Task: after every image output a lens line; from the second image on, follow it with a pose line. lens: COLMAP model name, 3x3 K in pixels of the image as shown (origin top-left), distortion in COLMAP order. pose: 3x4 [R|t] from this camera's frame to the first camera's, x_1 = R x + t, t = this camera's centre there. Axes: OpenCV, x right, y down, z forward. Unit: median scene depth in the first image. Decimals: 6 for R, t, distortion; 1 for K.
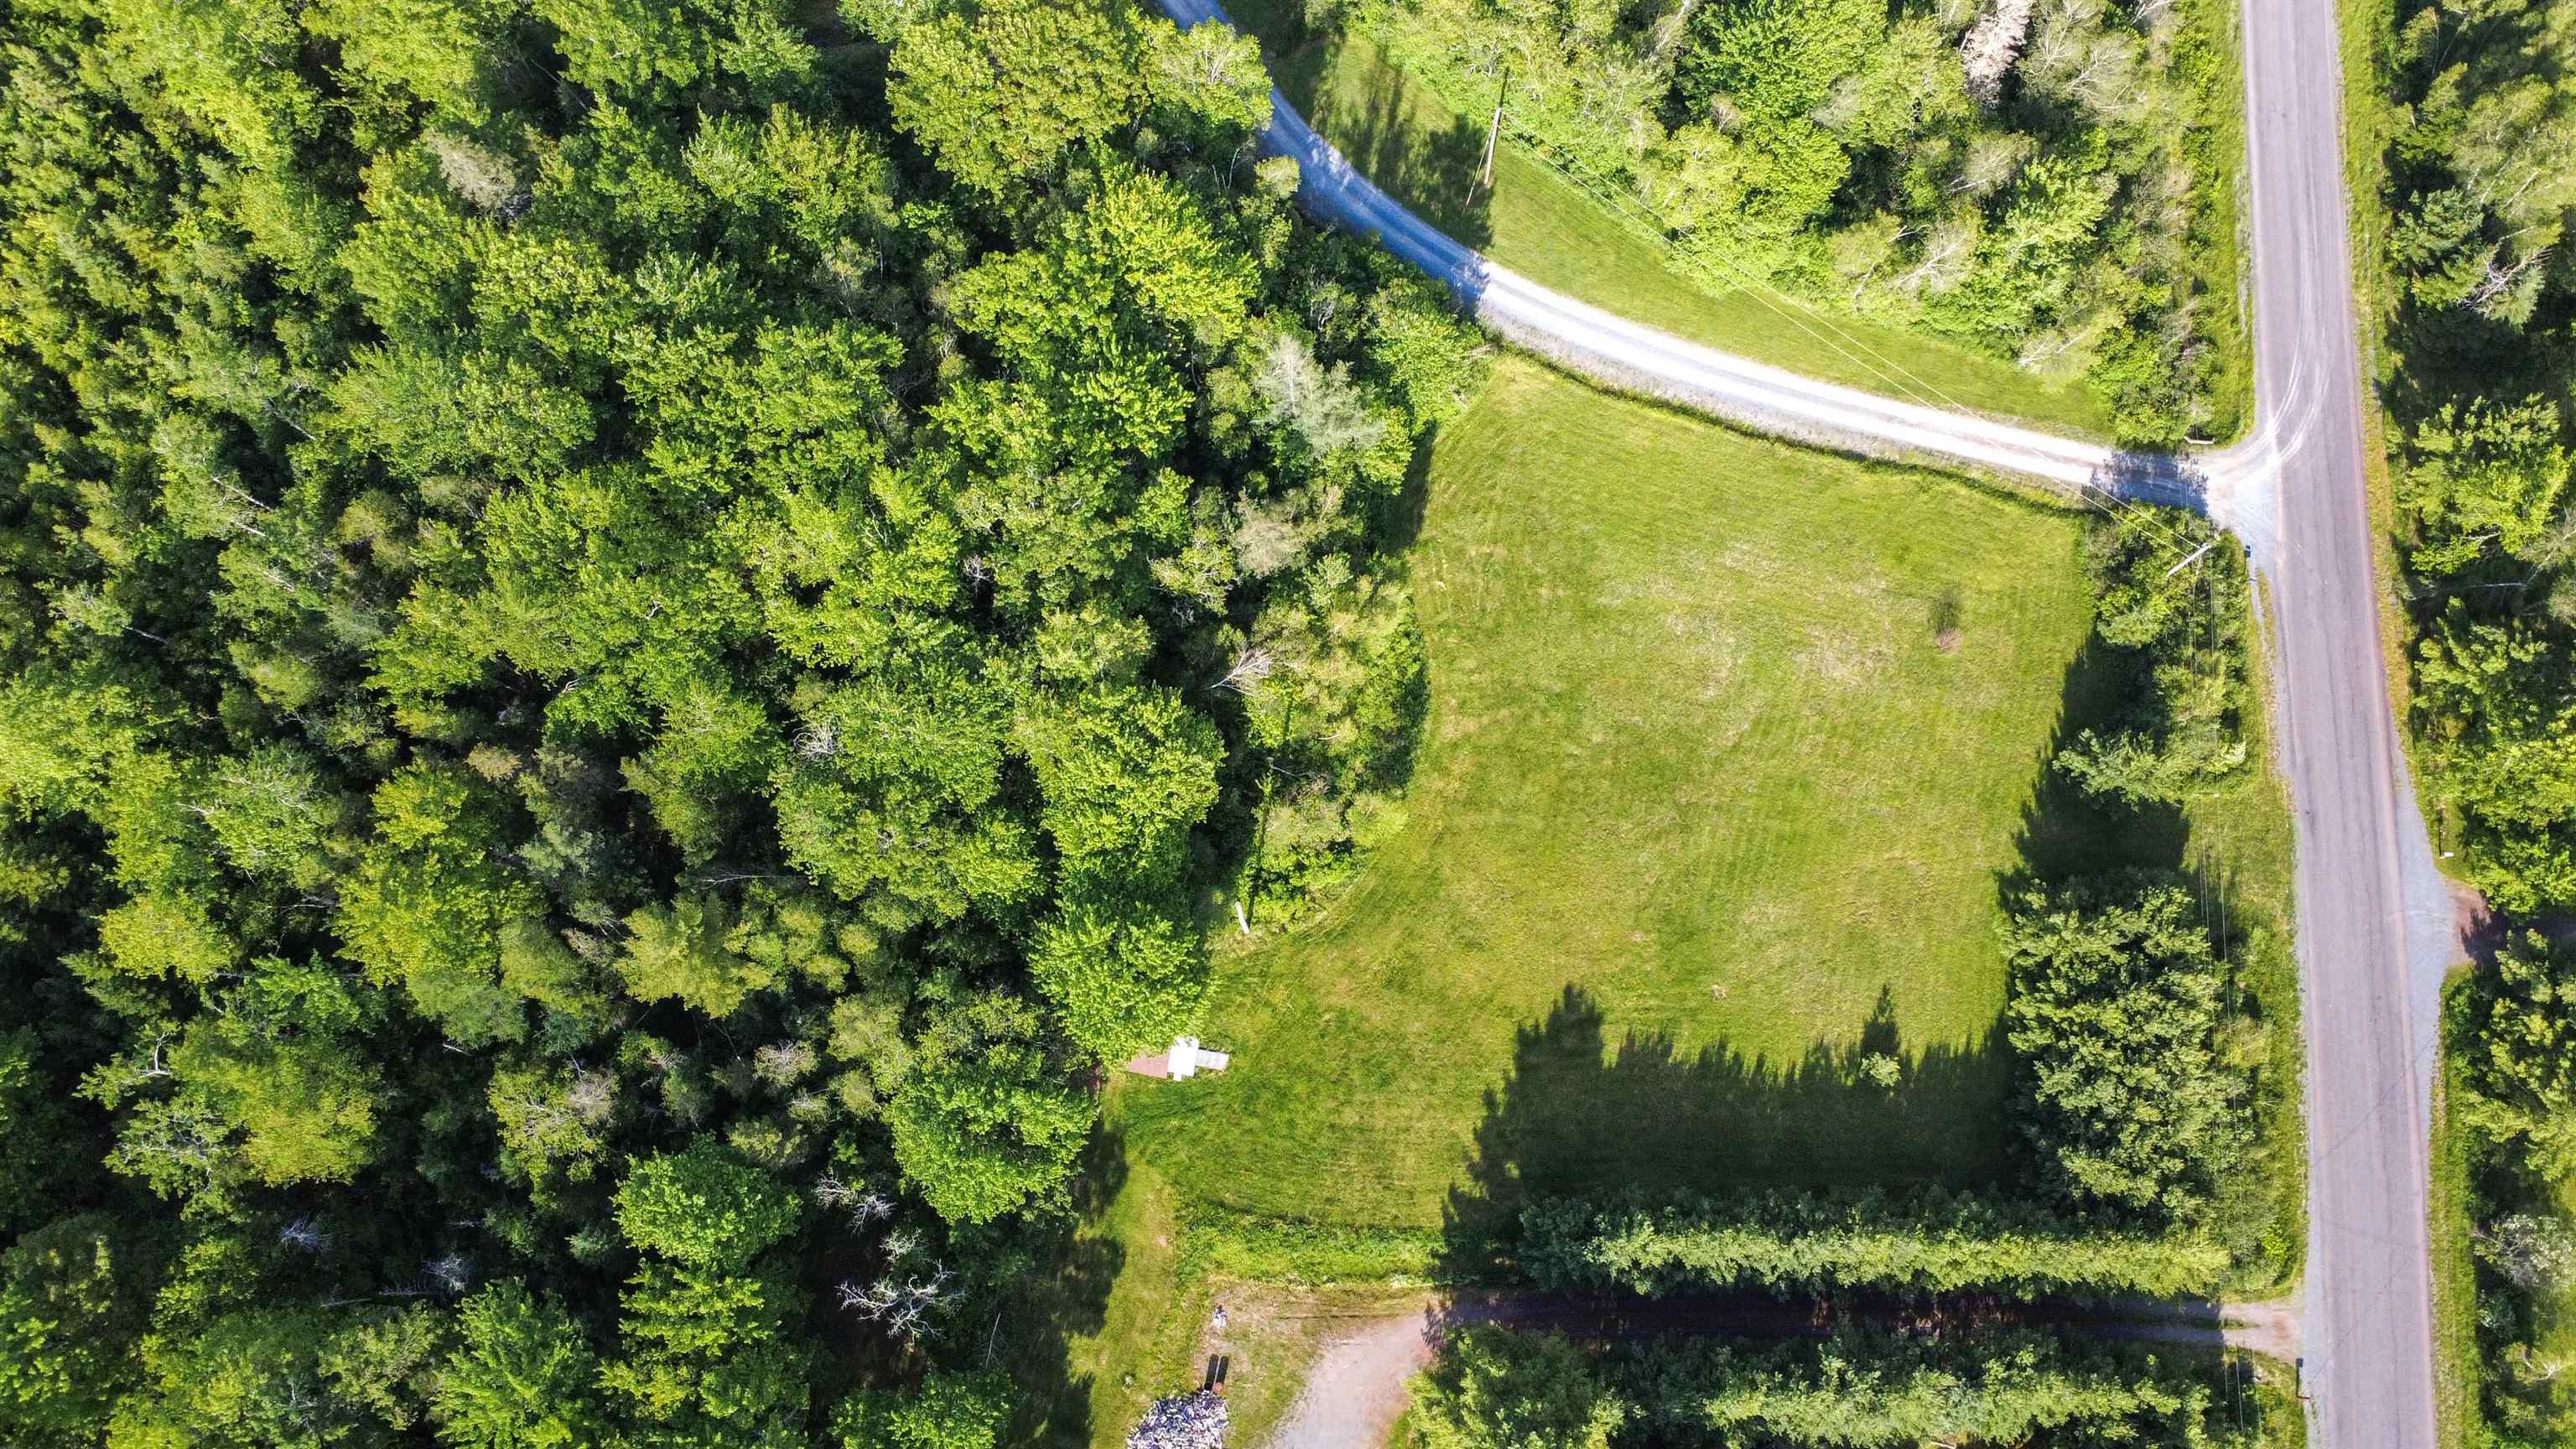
lens RADIAL K [[1843.4, 0, 1286.2], [0, 1843.4, 726.7], [0, 0, 1]] dist [0.002508, 0.007662]
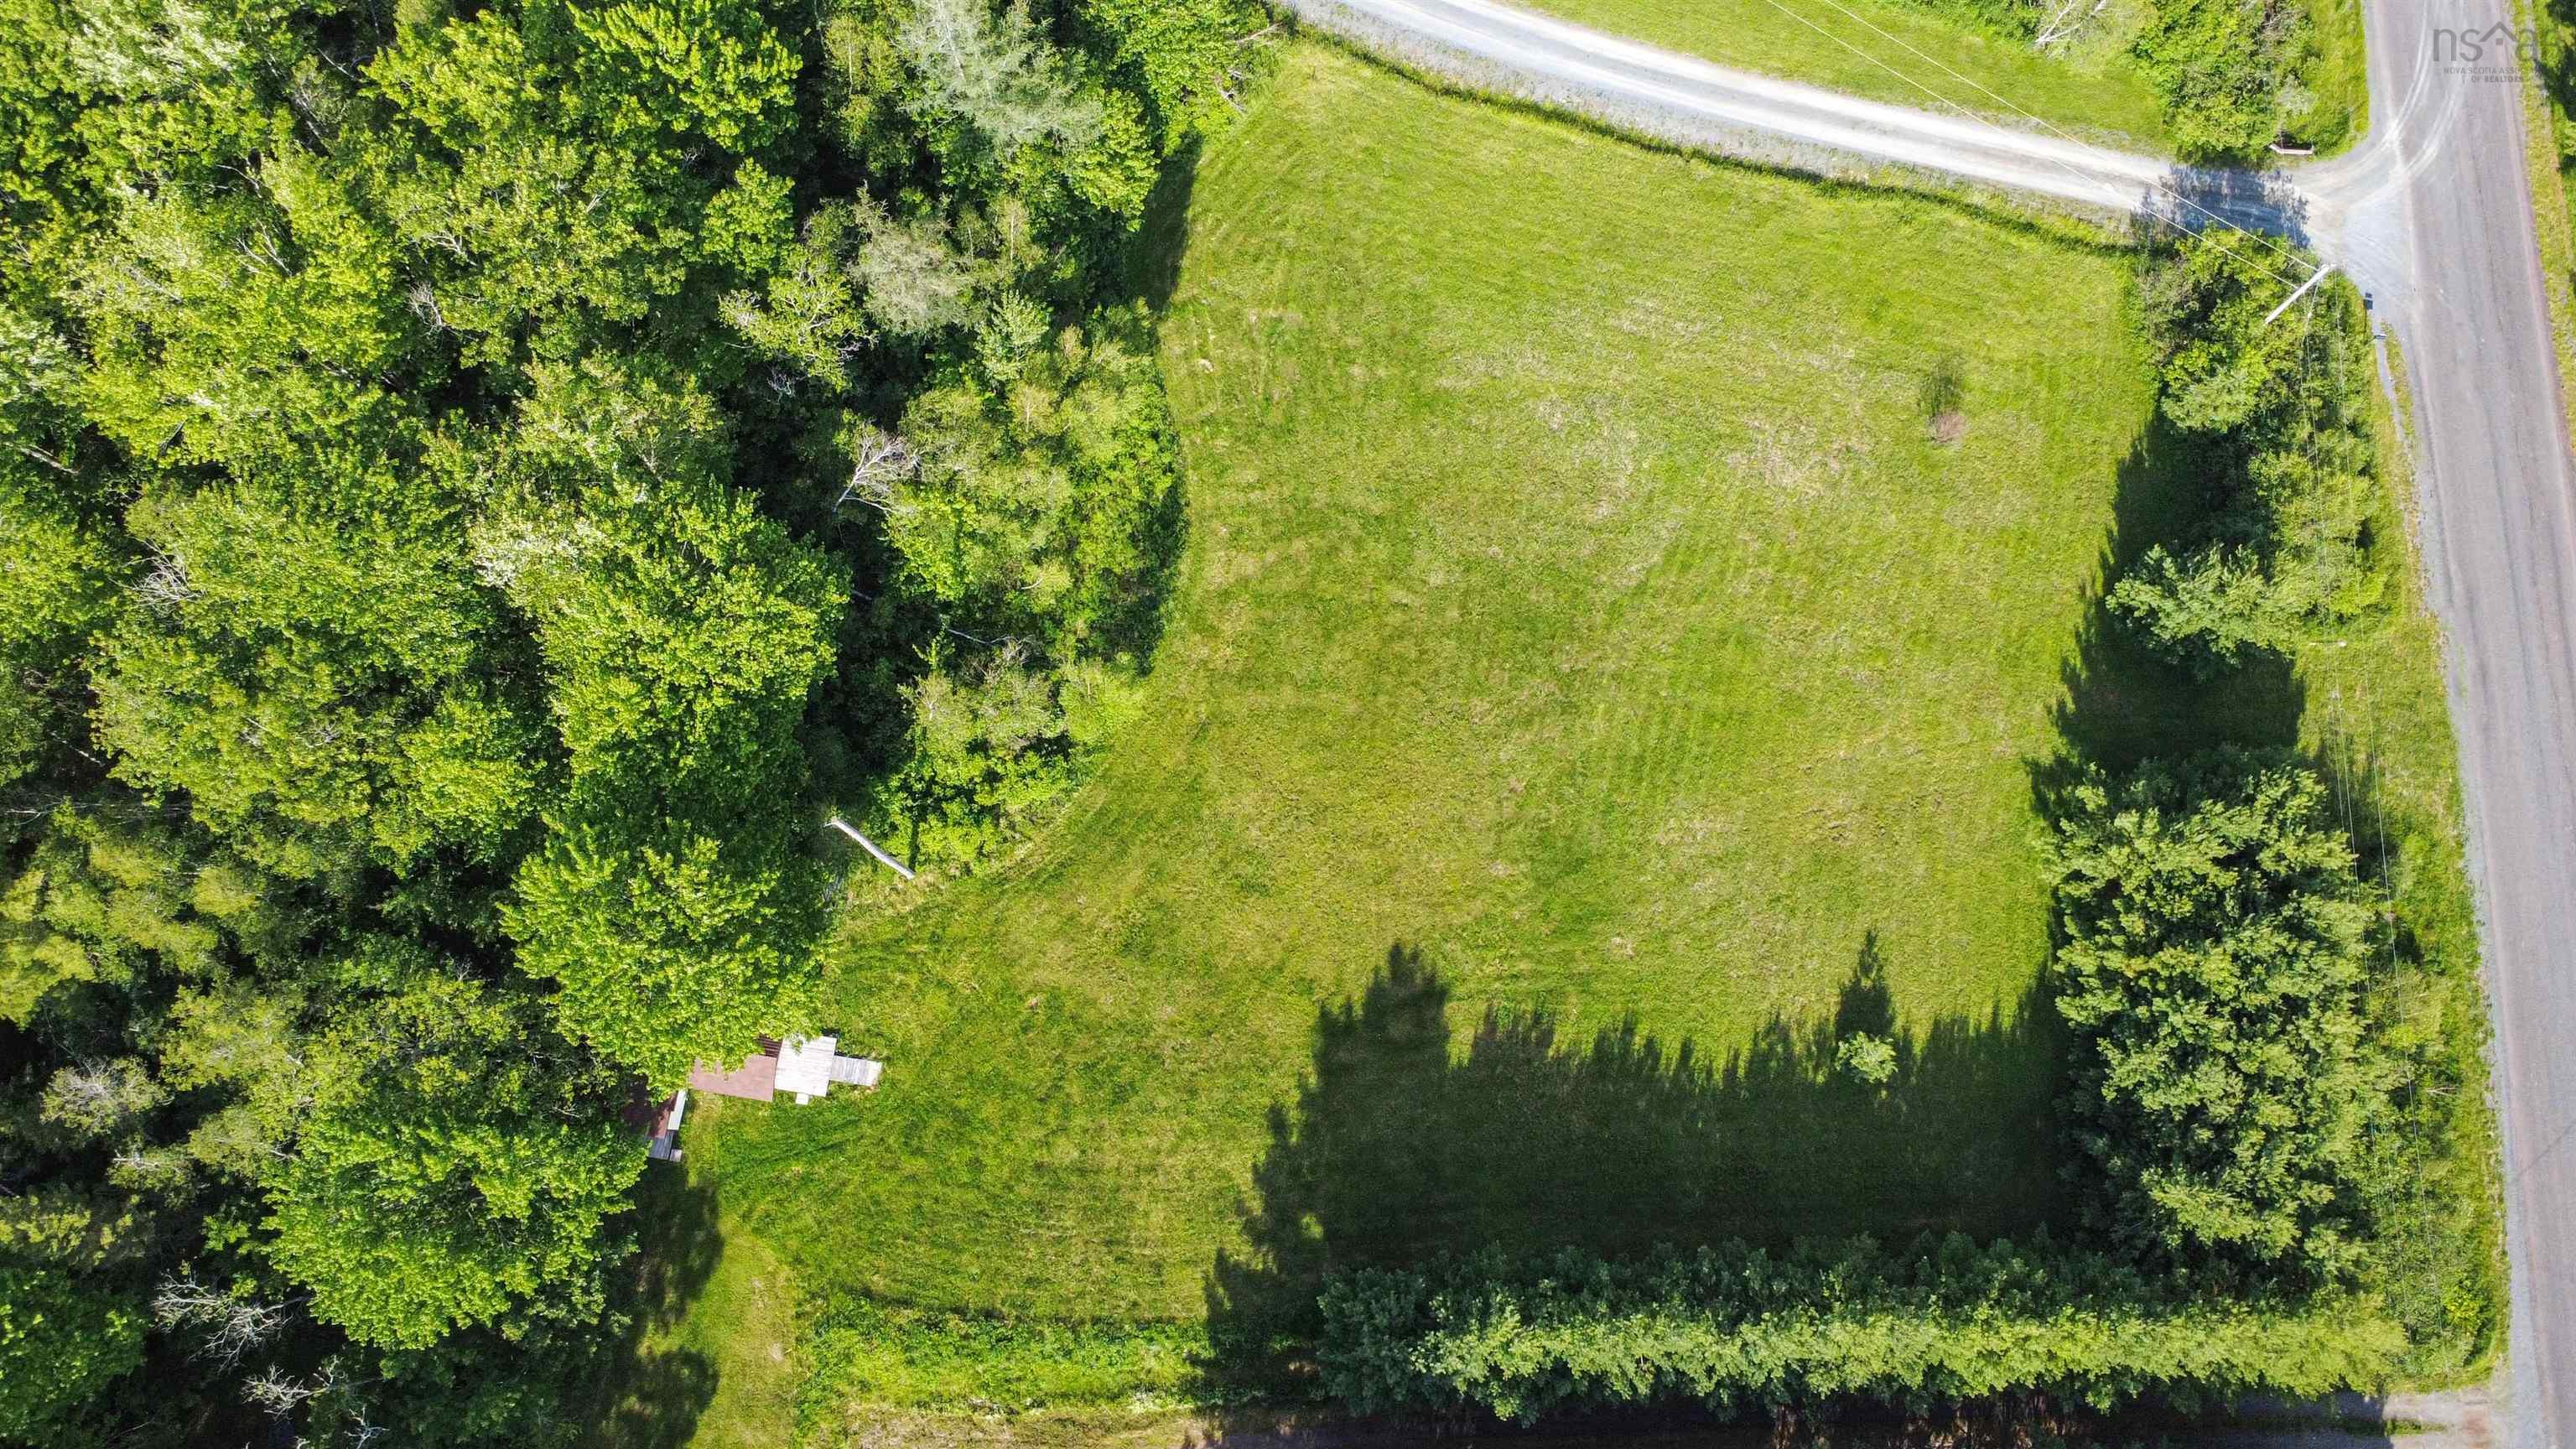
lens RADIAL K [[1843.4, 0, 1288.6], [0, 1843.4, 724.9], [0, 0, 1]] dist [0.002508, 0.007662]
pose [[0.999557, -0.024776, 0.016496, 0.107106], [0.024854, 0.999681, -0.004553, 0.064471], [-0.016378, 0.004961, 0.999854, 0.341404]]
